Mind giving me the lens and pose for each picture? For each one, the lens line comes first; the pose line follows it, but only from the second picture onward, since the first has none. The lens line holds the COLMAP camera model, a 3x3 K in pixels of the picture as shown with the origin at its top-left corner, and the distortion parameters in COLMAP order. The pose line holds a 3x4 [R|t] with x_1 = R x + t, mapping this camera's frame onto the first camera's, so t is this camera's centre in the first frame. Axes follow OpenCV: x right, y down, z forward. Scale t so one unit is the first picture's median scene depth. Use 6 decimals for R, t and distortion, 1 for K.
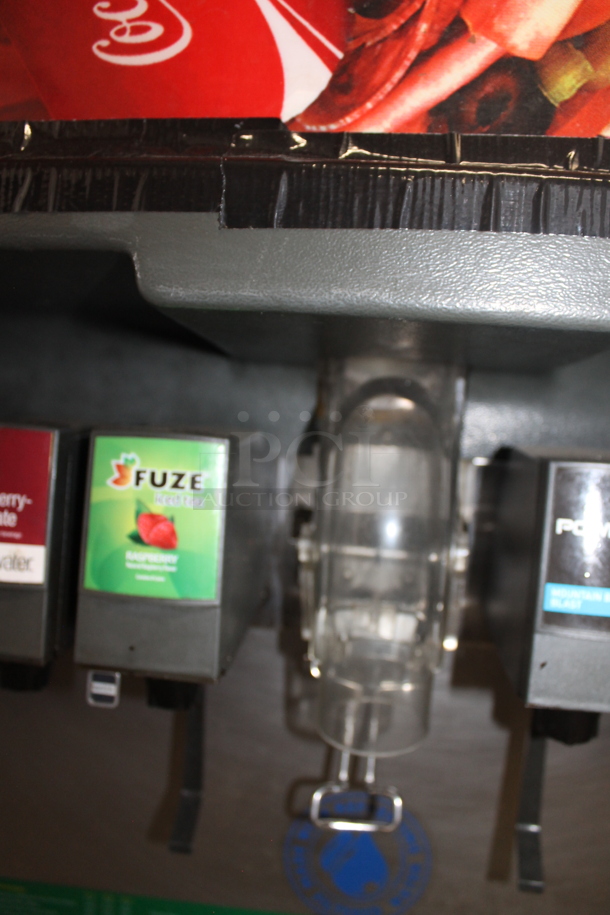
lens RADIAL K [[791.7, 0, 298.9], [0, 791.7, 458.4], [0, 0, 1]] dist [-0.176909, 0.145190]
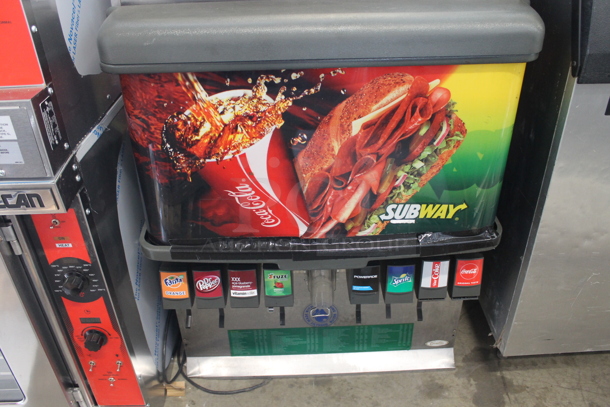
lens RADIAL K [[527.8, 0, 307.4], [0, 527.8, 203.8], [0, 0, 1]] dist [-0.176909, 0.145190]
pose [[0.988550, -0.133782, 0.069798, -0.200848], [0.087236, 0.884111, 0.459062, -2.402251], [-0.123123, -0.447717, 0.885658, -2.290913]]
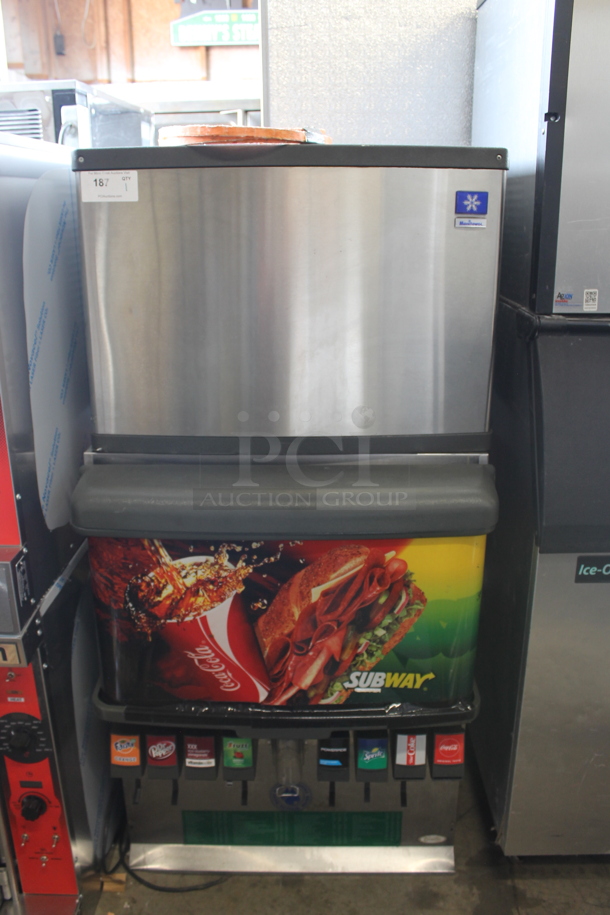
lens RADIAL K [[791.7, 0, 304.6], [0, 791.7, 450.6], [0, 0, 1]] dist [-0.176909, 0.145190]
pose [[0.993985, -0.087097, 0.066397, 0.083037], [0.070317, 0.972326, 0.222796, -3.327639], [-0.083965, -0.216787, 0.972601, -3.912952]]
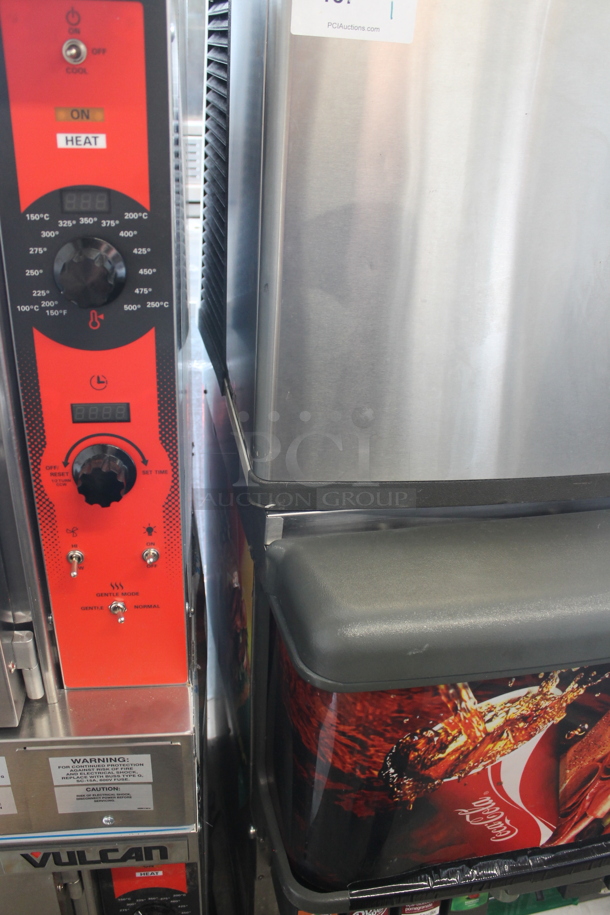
lens RADIAL K [[791.7, 0, 298.0], [0, 791.7, 454.8], [0, 0, 1]] dist [-0.176909, 0.145190]
pose [[0.947220, -0.166204, 0.274134, -1.804201], [0.037422, 0.906590, 0.420351, -3.707951], [-0.318391, -0.387907, 0.864960, -1.039172]]
